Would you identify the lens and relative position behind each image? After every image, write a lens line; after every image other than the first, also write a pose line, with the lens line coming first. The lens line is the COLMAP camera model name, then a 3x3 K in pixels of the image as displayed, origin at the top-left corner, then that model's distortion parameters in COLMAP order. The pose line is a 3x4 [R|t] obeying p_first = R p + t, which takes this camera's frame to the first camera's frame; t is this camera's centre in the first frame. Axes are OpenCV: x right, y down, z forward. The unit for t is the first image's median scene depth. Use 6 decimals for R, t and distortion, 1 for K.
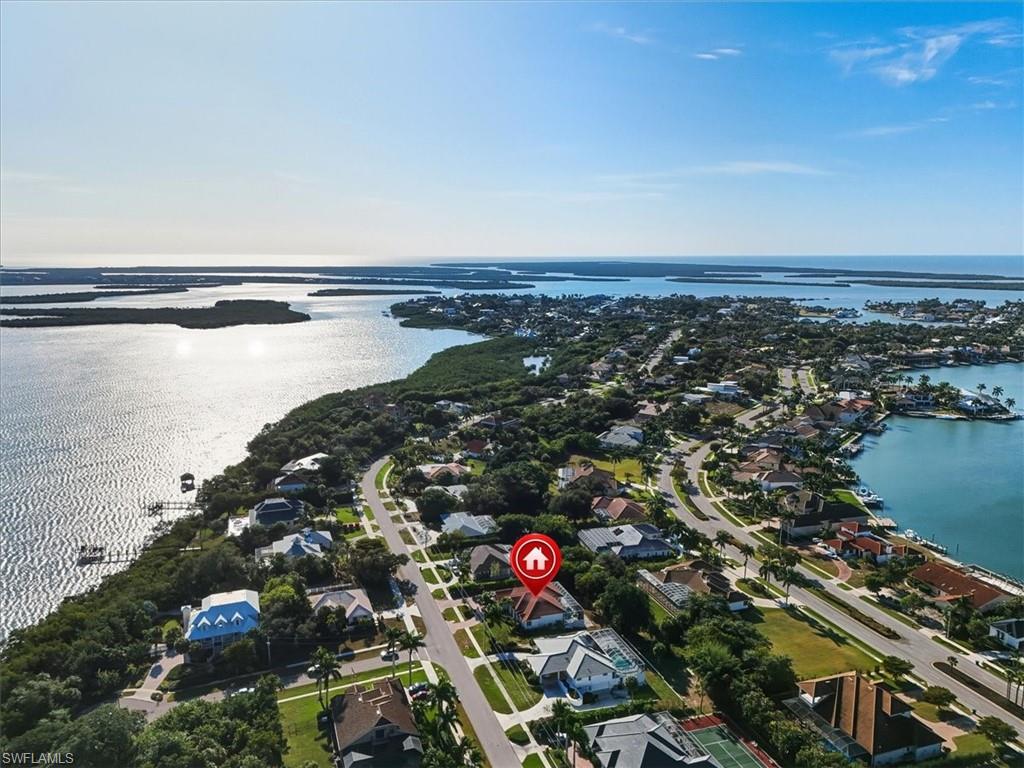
lens RADIAL K [[710.0, 0, 512.0], [0, 710.0, 384.0], [0, 0, 1]] dist [-0.001004, -0.001298]
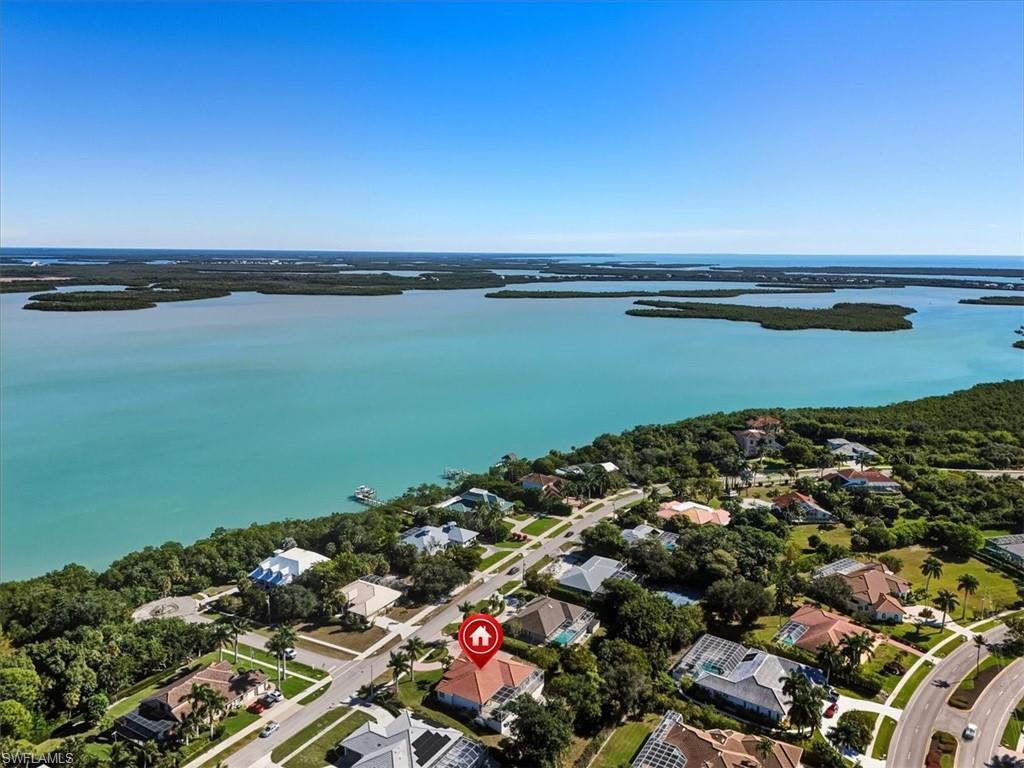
lens RADIAL K [[710.0, 0, 512.0], [0, 710.0, 384.0], [0, 0, 1]] dist [-0.001004, -0.001298]
pose [[0.640928, 0.136808, -0.755311, 0.463923], [-0.137537, 0.988533, 0.062343, -0.062578], [0.755179, 0.063925, 0.652394, 0.351696]]
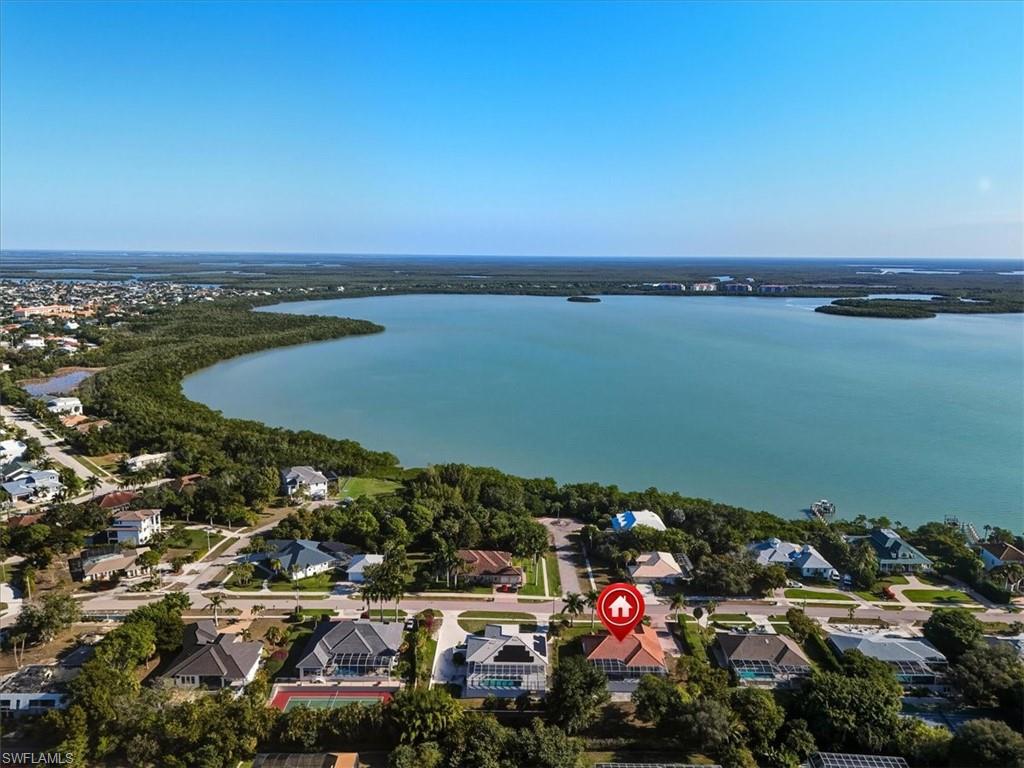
lens RADIAL K [[710.0, 0, 512.0], [0, 710.0, 384.0], [0, 0, 1]] dist [-0.001004, -0.001298]
pose [[-0.320835, 0.158259, -0.933819, 0.618514], [-0.174369, 0.959219, 0.222472, -0.129747], [0.930946, 0.234207, -0.280156, 0.773566]]
